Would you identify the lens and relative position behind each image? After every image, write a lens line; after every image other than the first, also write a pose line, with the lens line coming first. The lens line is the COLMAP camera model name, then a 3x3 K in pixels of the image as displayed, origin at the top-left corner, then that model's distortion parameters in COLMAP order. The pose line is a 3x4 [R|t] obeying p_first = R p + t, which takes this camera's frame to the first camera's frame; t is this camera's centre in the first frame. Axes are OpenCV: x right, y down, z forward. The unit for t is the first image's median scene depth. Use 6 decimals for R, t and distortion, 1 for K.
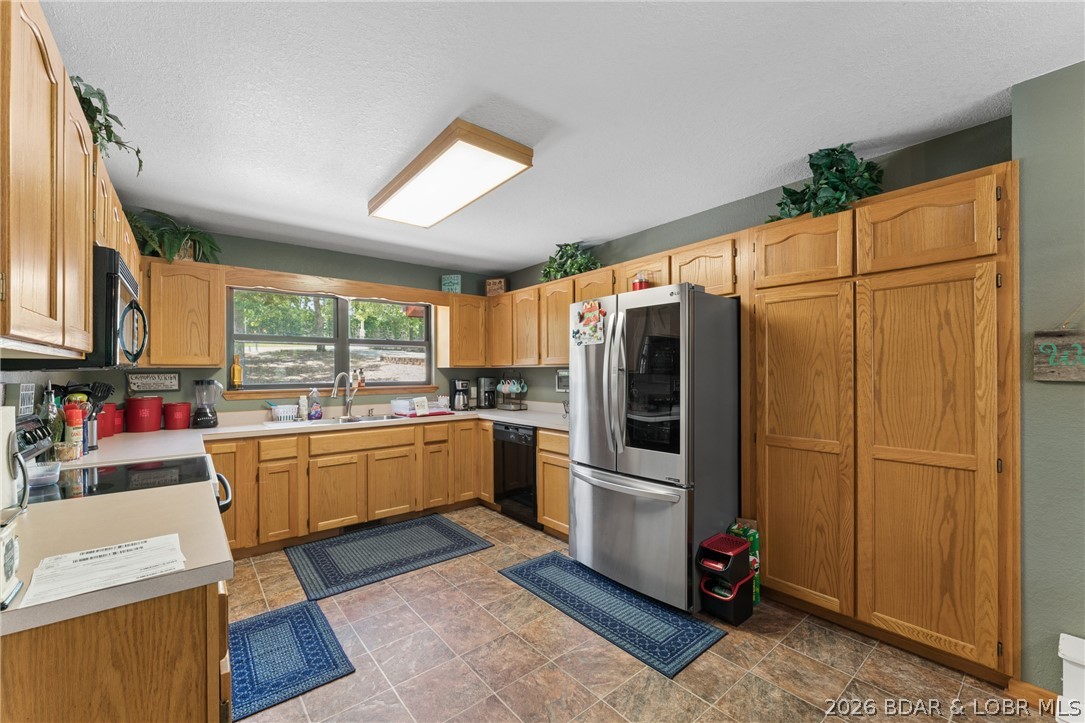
lens RADIAL K [[435.2, 0, 542.4], [0, 435.2, 370.6], [0, 0, 1]] dist [-0.000339, -0.000158]
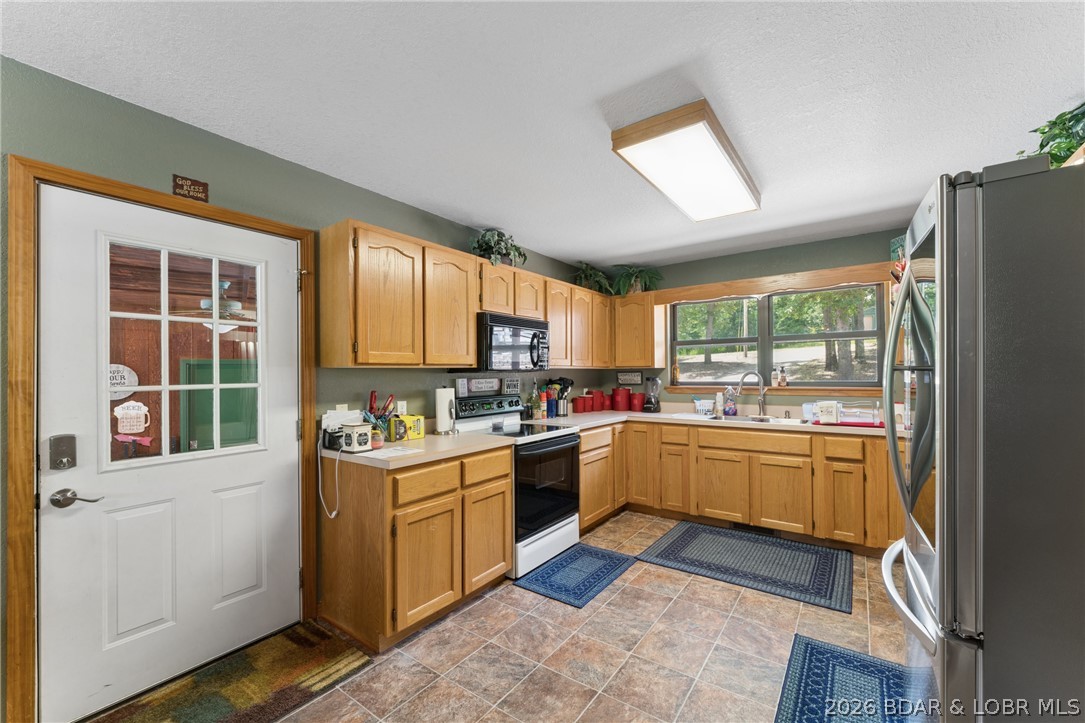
lens RADIAL K [[435.2, 0, 551.2], [0, 435.2, 366.8], [0, 0, 1]] dist [-0.000339, -0.000158]
pose [[0.267706, -0.009947, -0.963449, 0.453441], [0.010305, 0.999919, -0.007460, -0.004205], [0.963445, -0.007931, 0.267787, 0.338354]]
